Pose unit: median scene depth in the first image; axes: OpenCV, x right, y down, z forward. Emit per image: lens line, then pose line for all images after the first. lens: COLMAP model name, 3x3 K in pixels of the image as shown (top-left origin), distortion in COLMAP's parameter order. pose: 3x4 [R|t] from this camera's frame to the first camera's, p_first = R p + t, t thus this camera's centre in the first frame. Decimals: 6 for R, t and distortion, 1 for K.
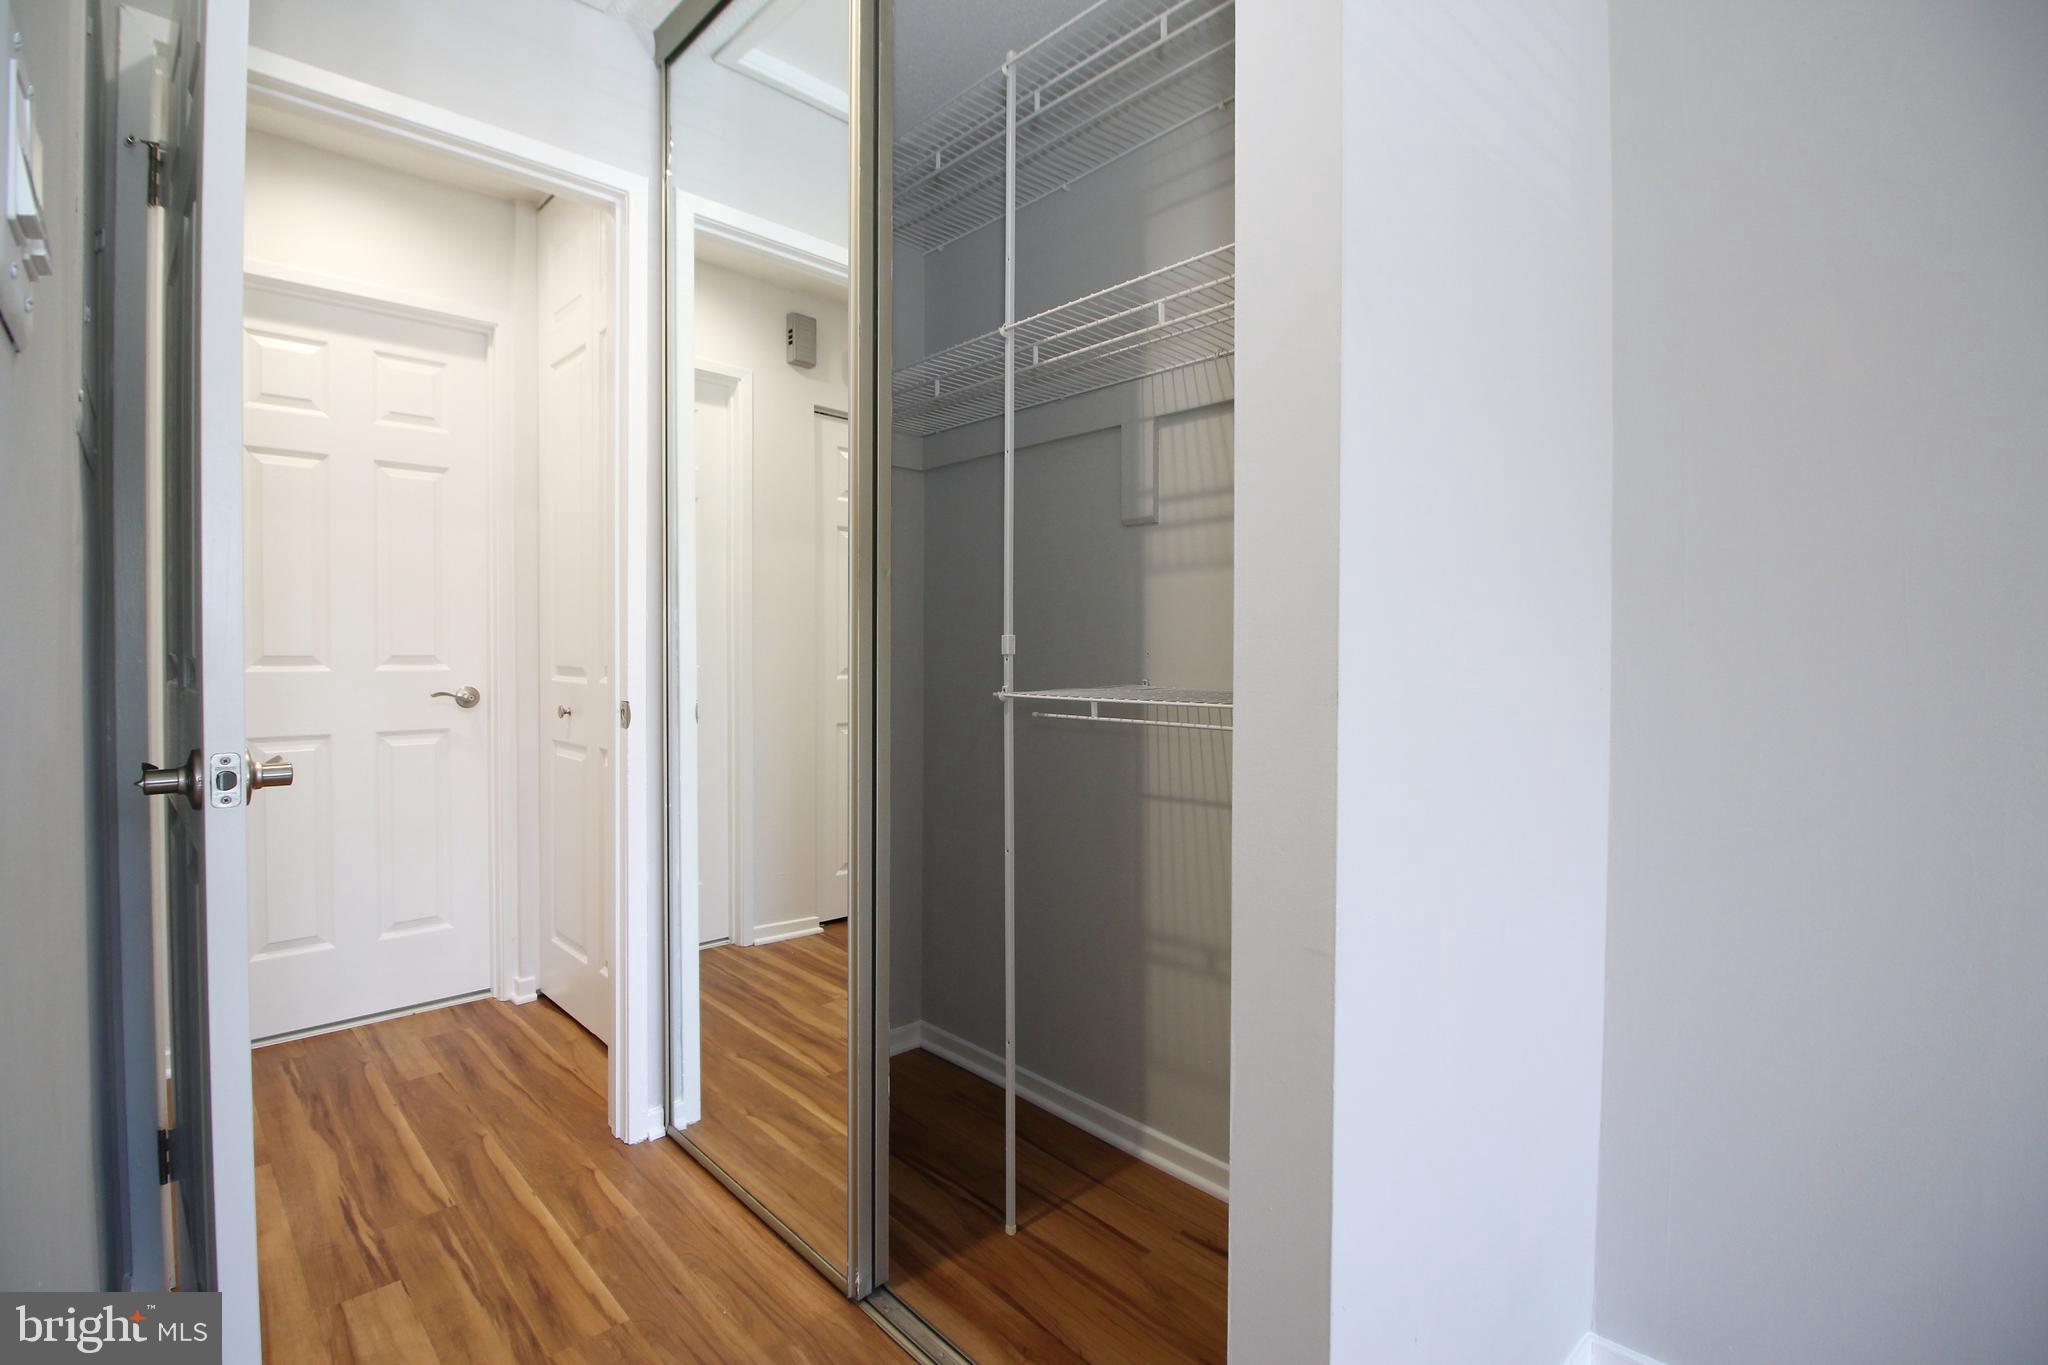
lens RADIAL K [[944.4, 0, 1017.4], [0, 944.4, 672.8], [0, 0, 1]] dist [-0.015742, -0.000641]
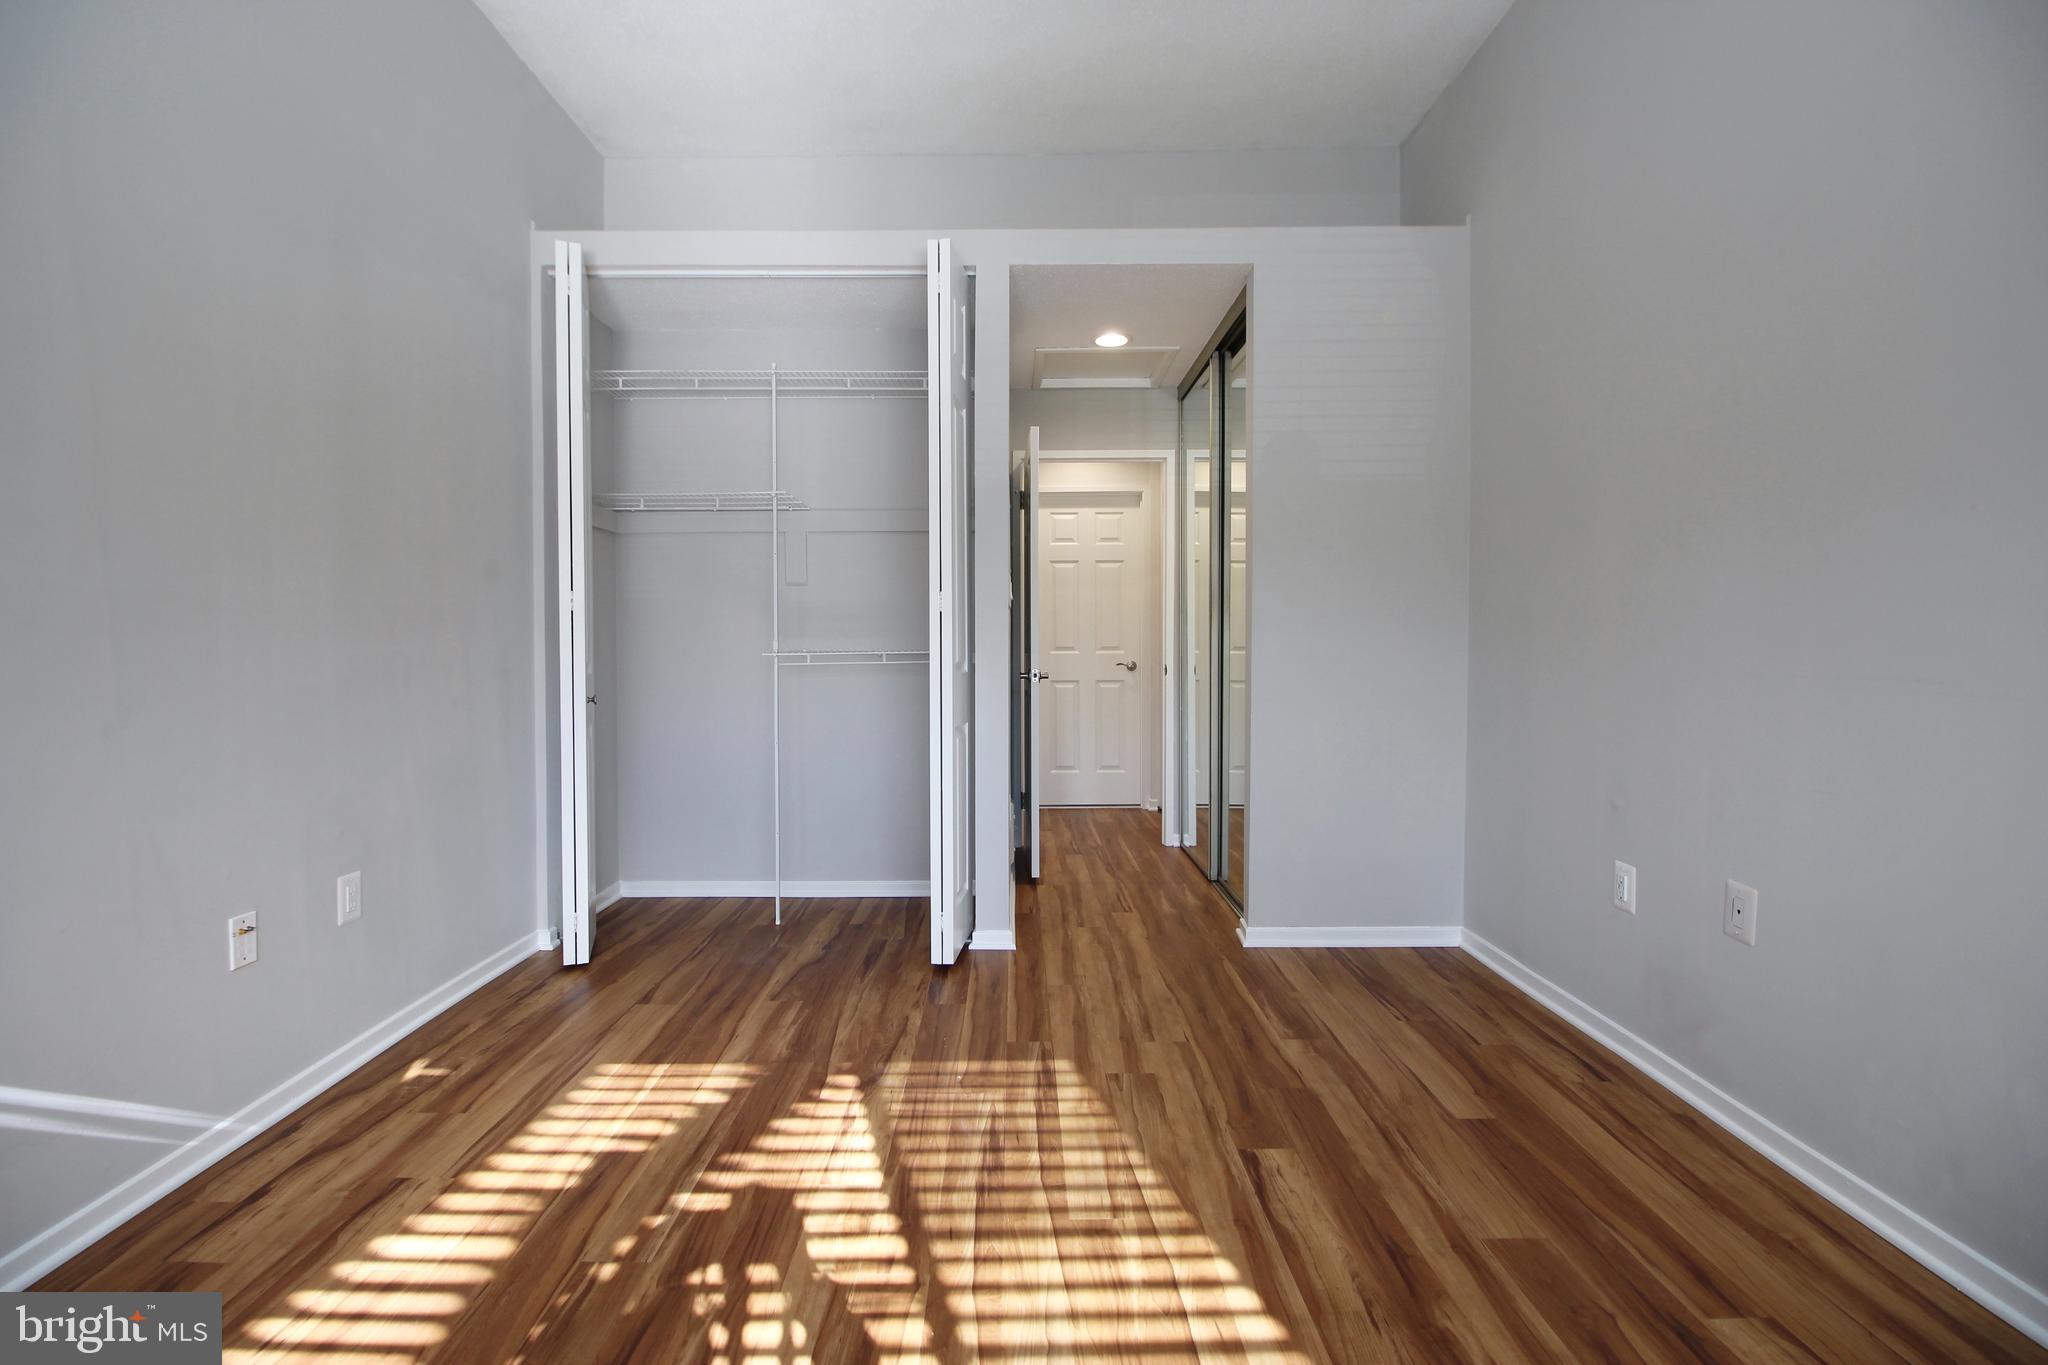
lens RADIAL K [[944.4, 0, 1015.7], [0, 944.4, 675.2], [0, 0, 1]] dist [-0.015742, -0.000641]
pose [[0.729066, 0.014270, -0.684295, 0.953132], [-0.004584, 0.999862, 0.015966, 0.018771], [0.684428, -0.008504, 0.729031, -1.030807]]
